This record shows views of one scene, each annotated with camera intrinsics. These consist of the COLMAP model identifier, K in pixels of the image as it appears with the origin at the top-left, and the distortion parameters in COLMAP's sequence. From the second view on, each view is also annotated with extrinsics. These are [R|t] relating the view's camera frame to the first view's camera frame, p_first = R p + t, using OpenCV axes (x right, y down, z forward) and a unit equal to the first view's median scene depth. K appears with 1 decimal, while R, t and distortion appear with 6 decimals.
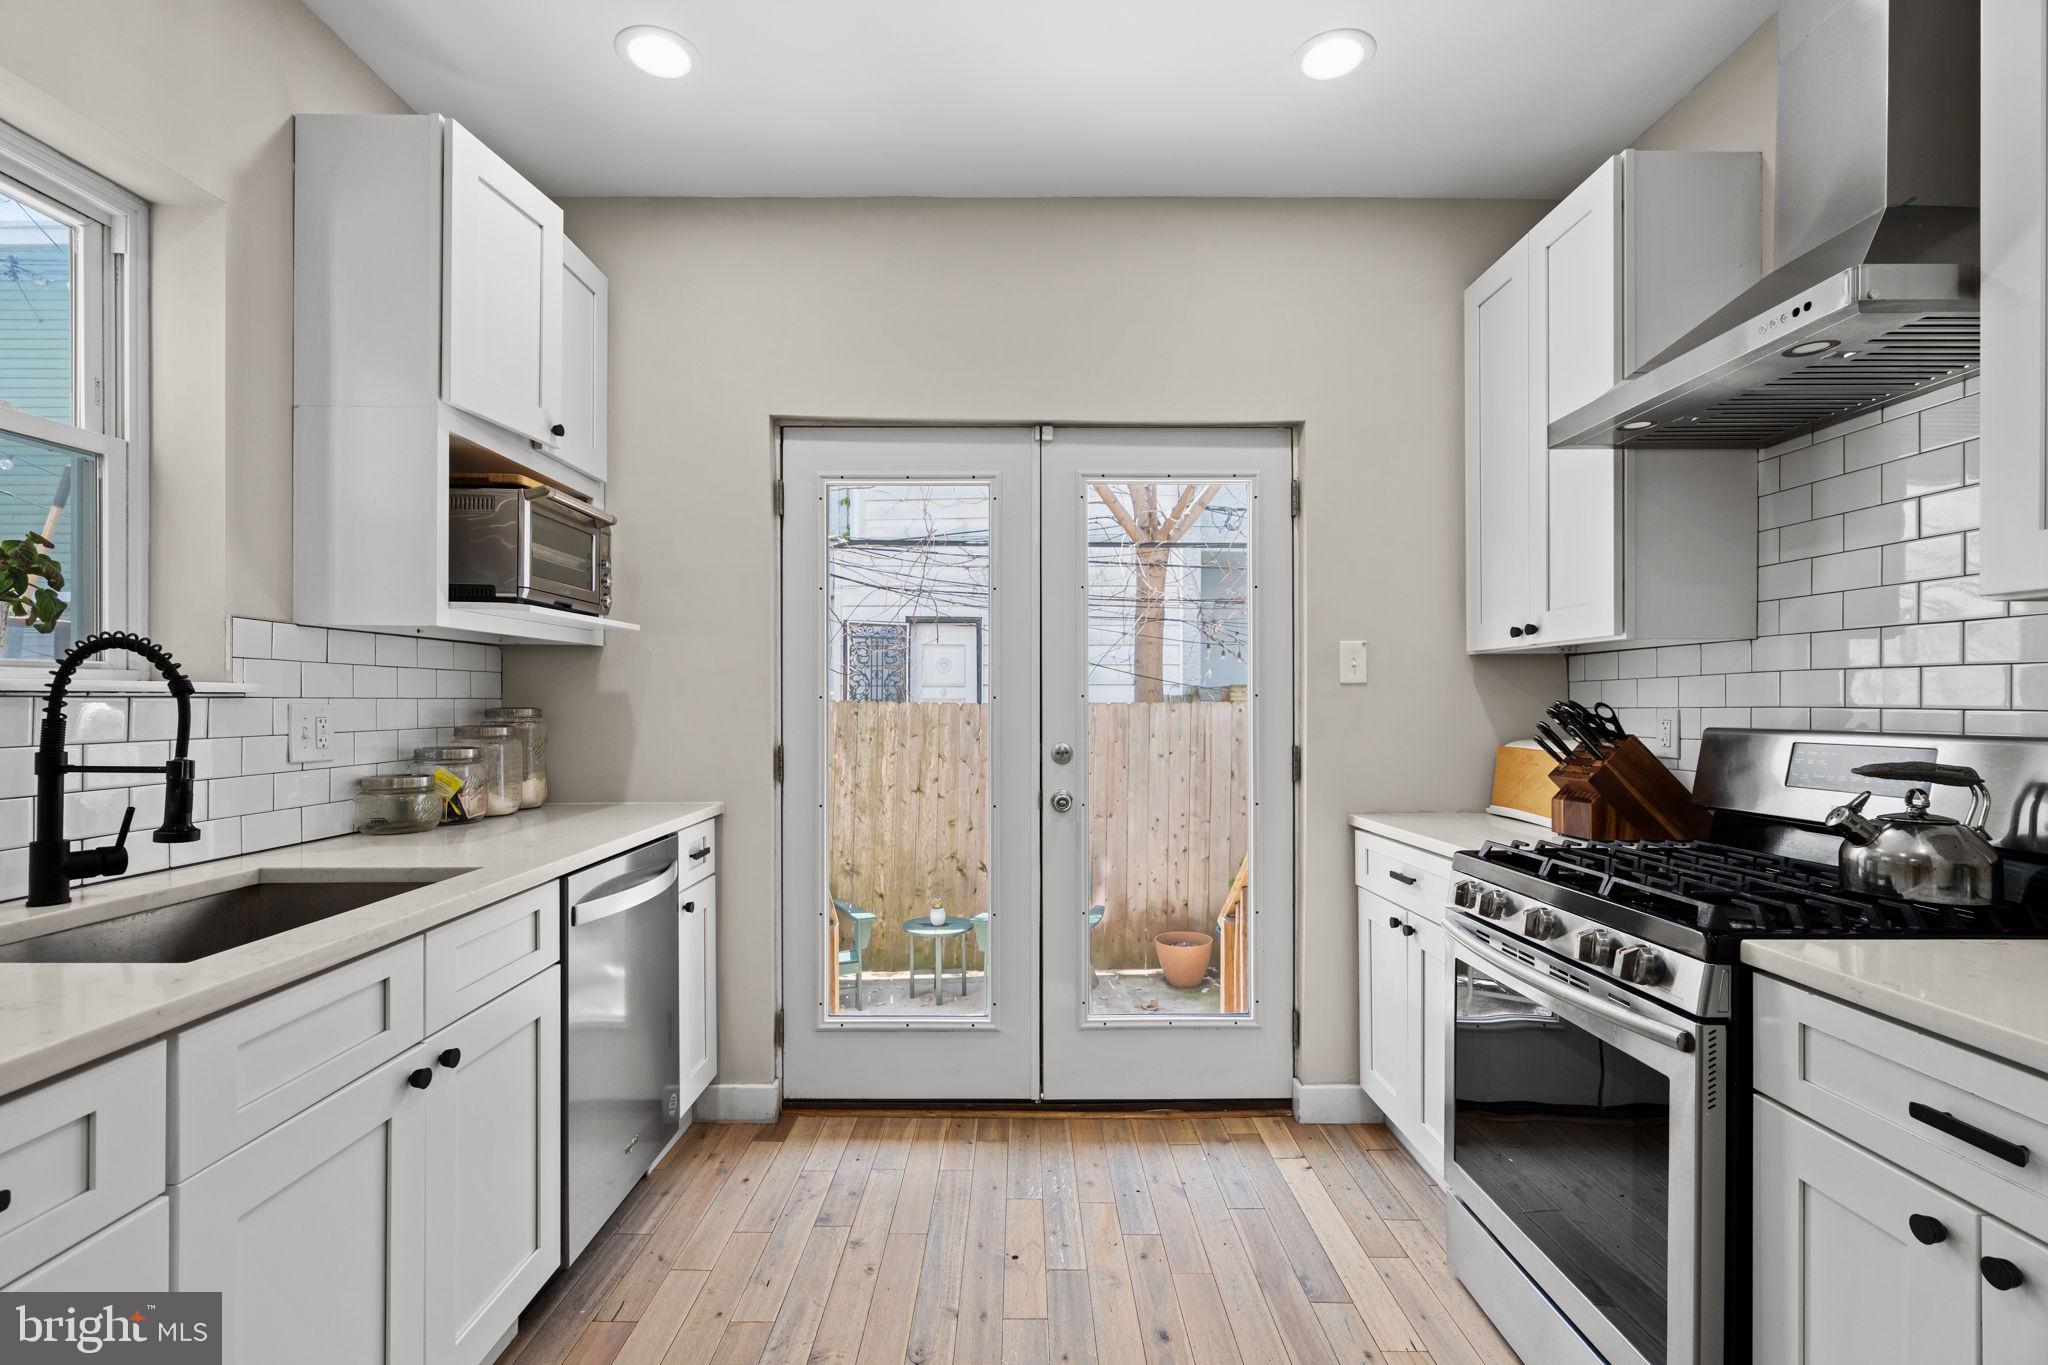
lens RADIAL K [[958.9, 0, 1014.3], [0, 958.9, 700.2], [0, 0, 1]] dist [-0.001944, 0.001258]
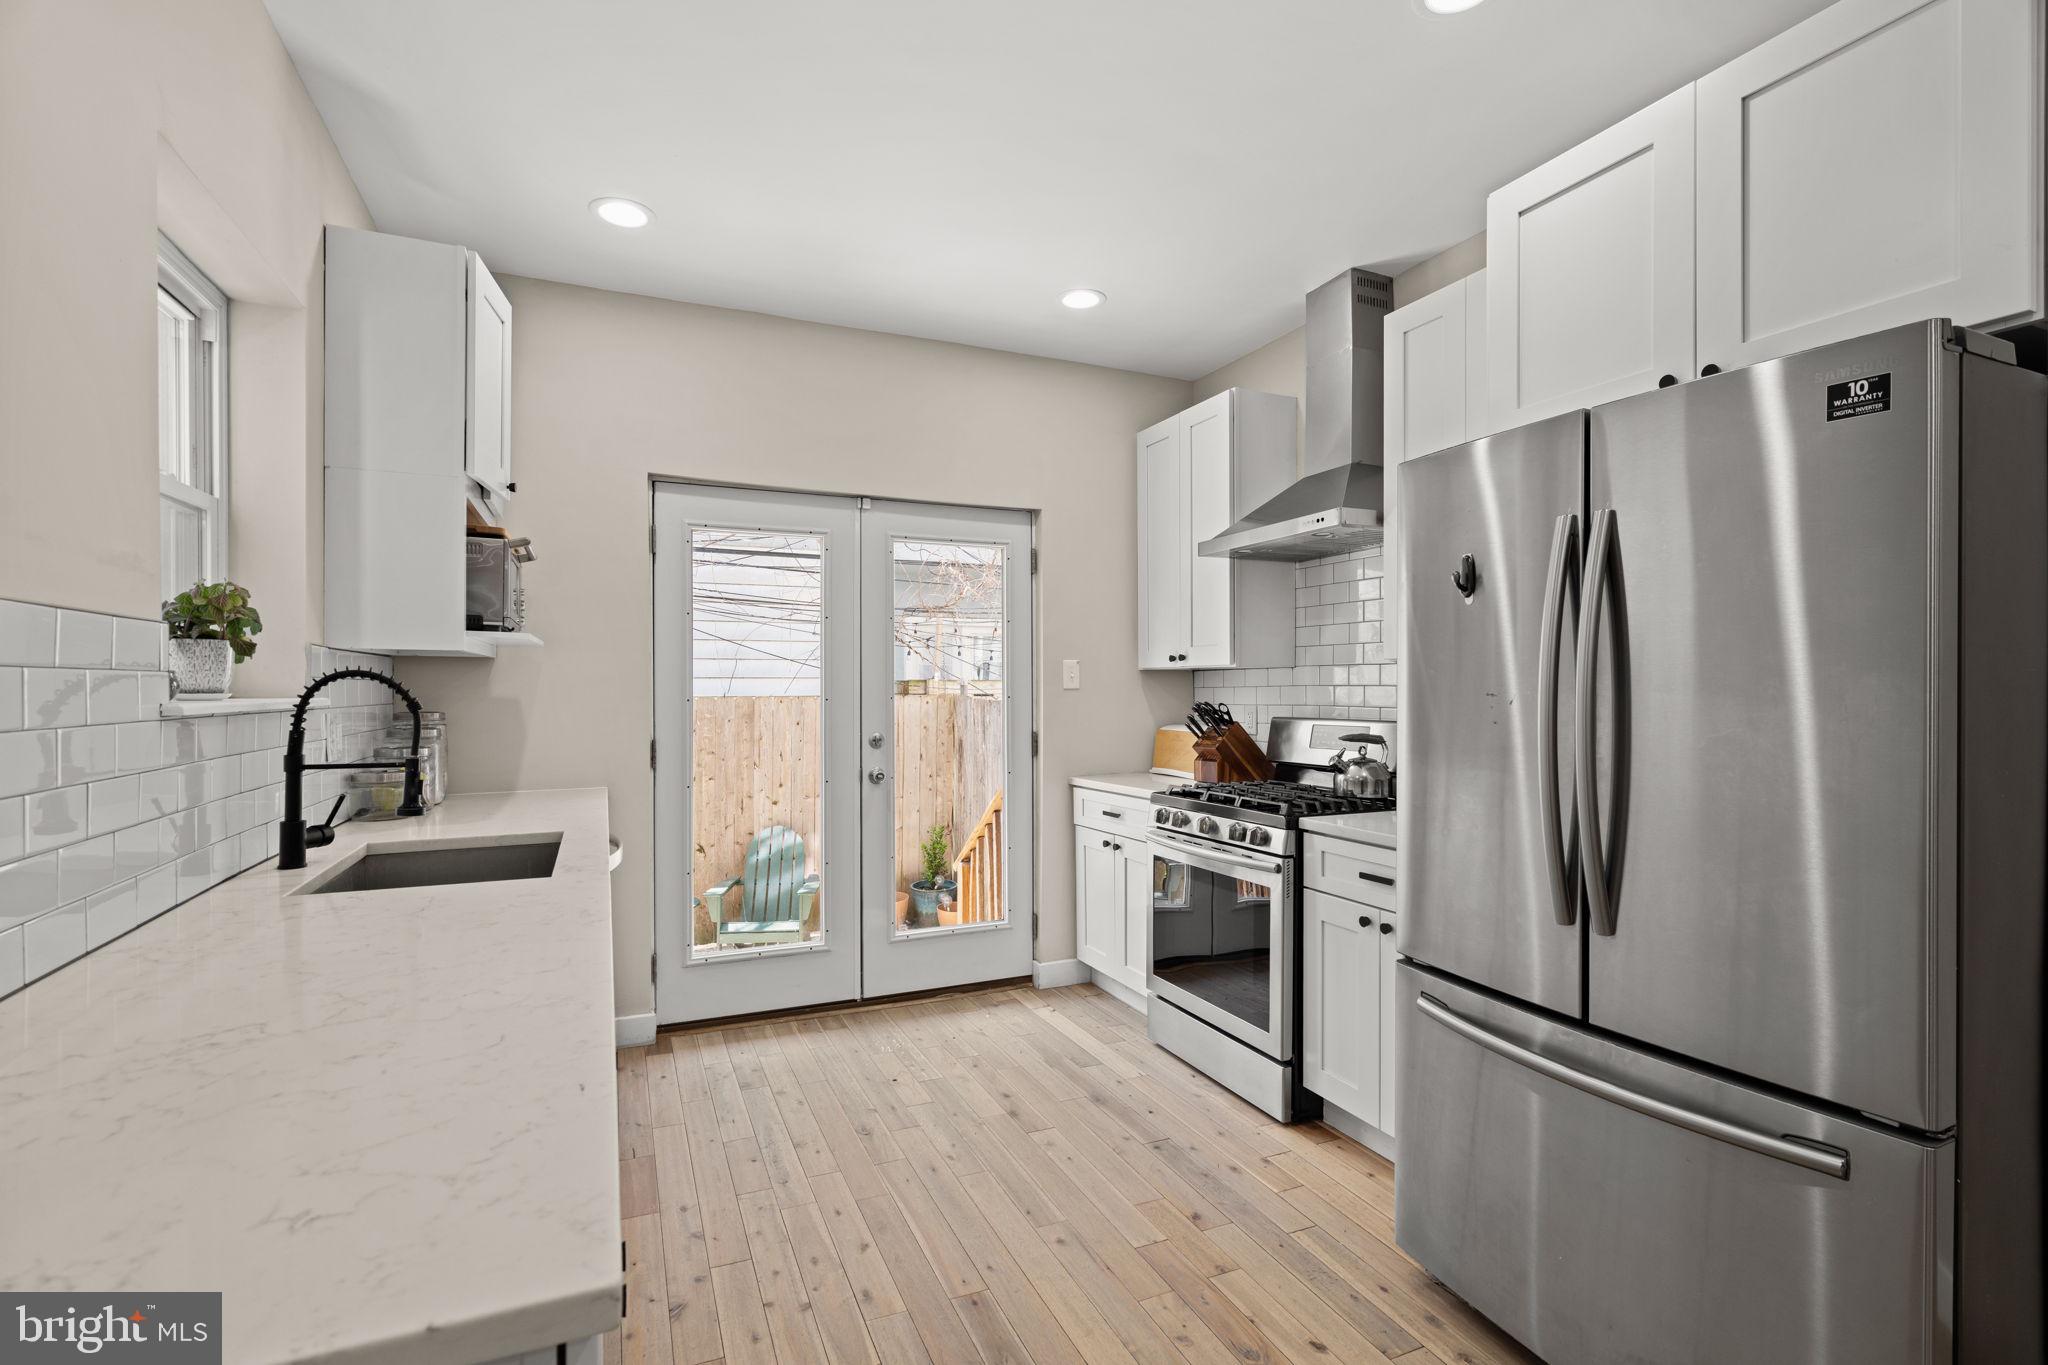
lens RADIAL K [[958.9, 0, 1037.9], [0, 958.9, 686.6], [0, 0, 1]] dist [-0.001944, 0.001258]
pose [[0.911346, -0.000581, 0.411640, -0.370178], [0.000590, 1.000000, 0.000104, -0.025491], [-0.411640, 0.000148, 0.911346, -0.403222]]
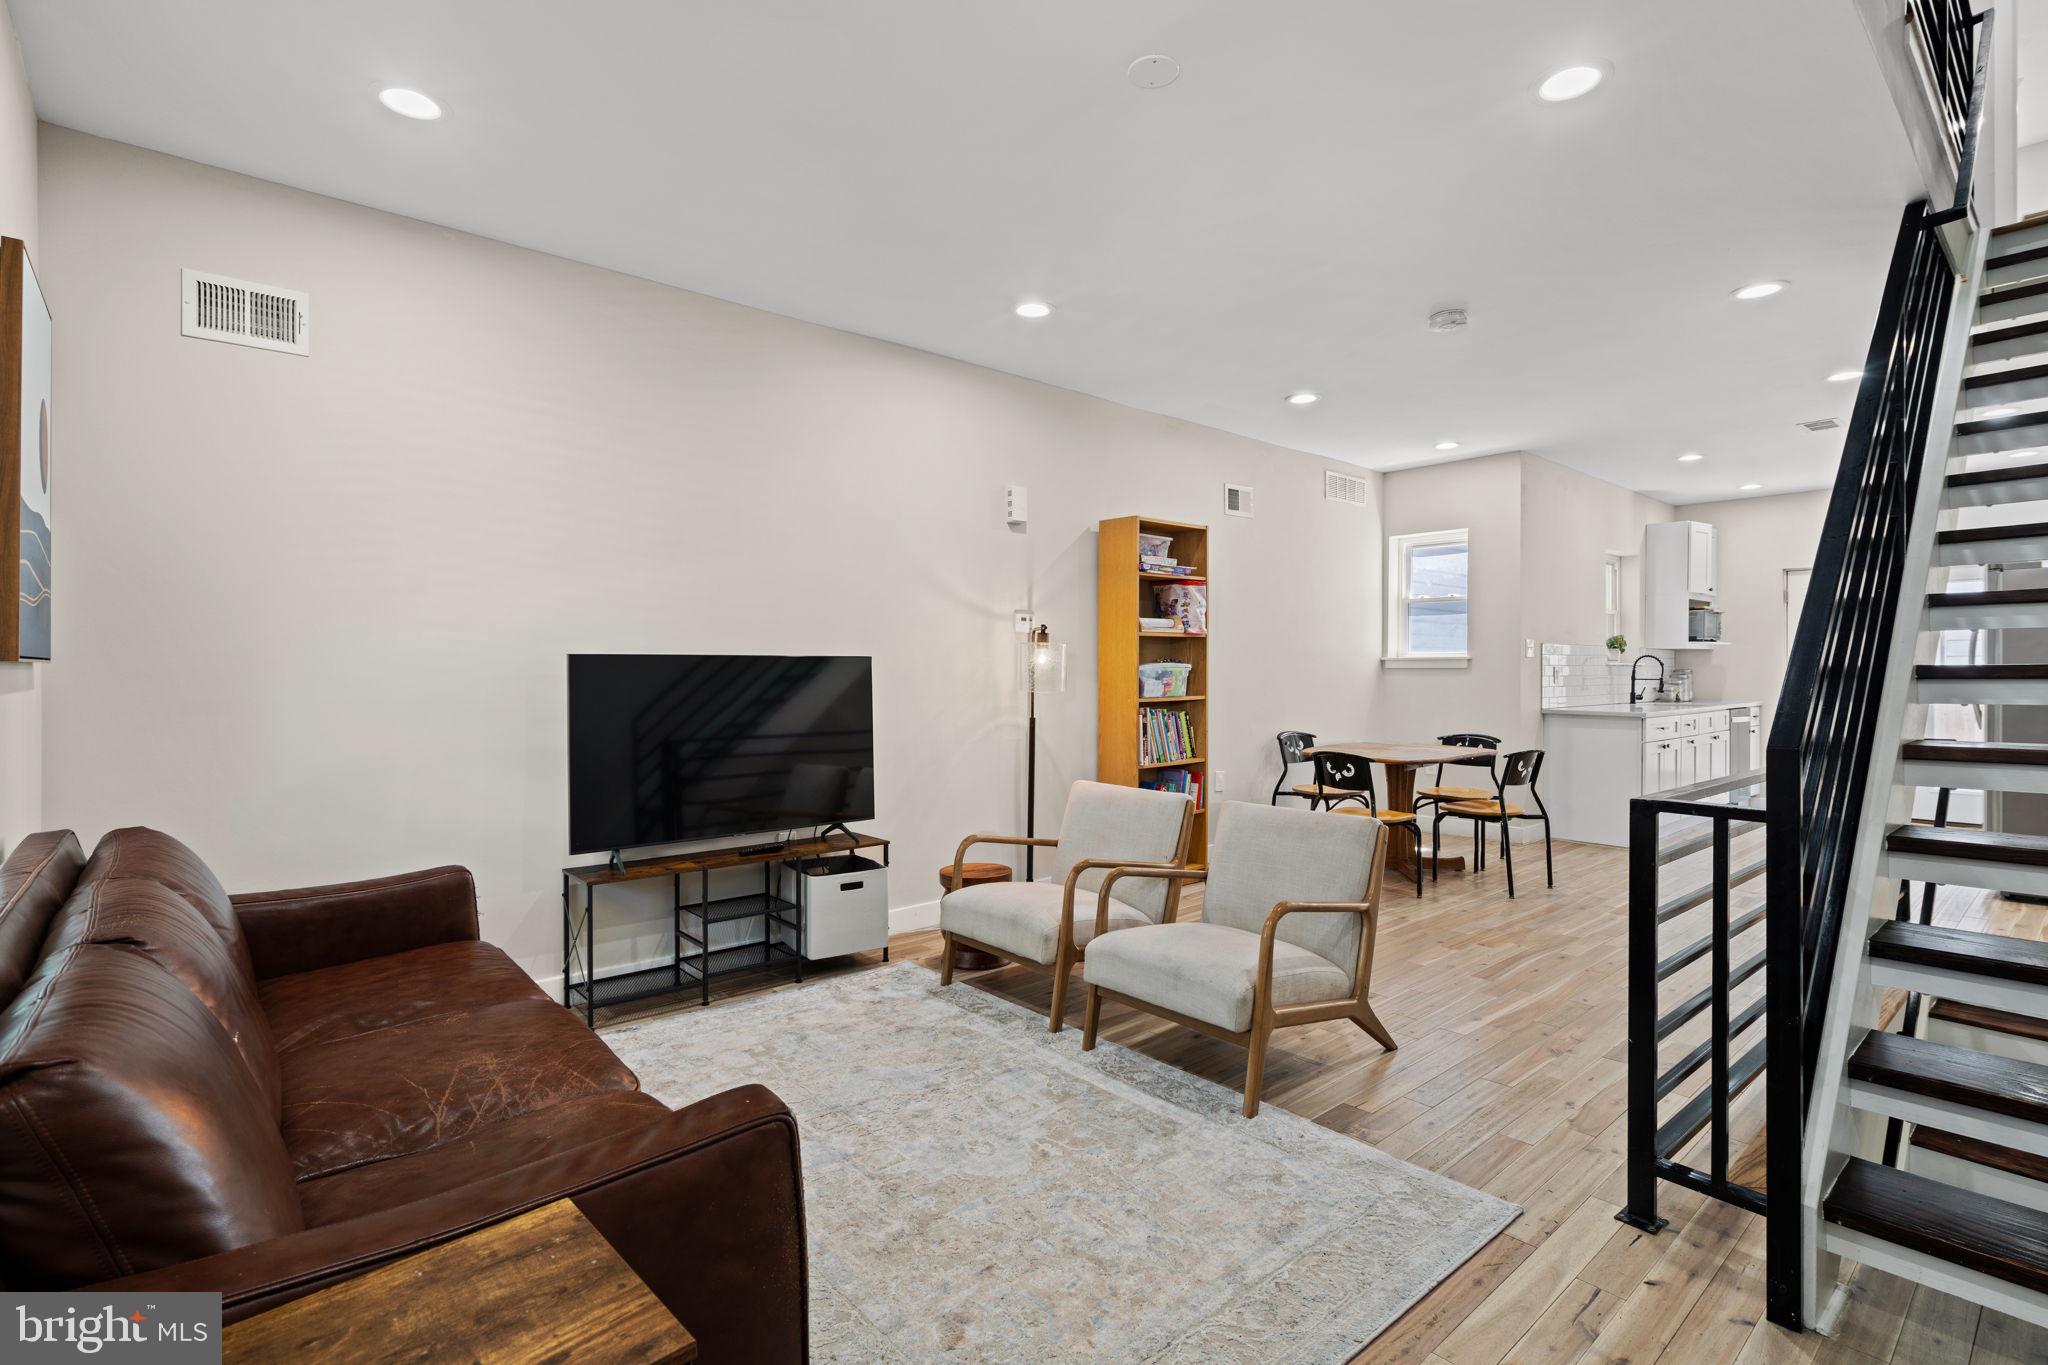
lens RADIAL K [[958.9, 0, 1032.4], [0, 958.9, 671.7], [0, 0, 1]] dist [-0.001944, 0.001258]
pose [[0.663382, 0.002920, -0.748275, 0.498304], [-0.000884, 0.999995, 0.003119, 0.008583], [0.748280, -0.001407, 0.663381, -3.181604]]
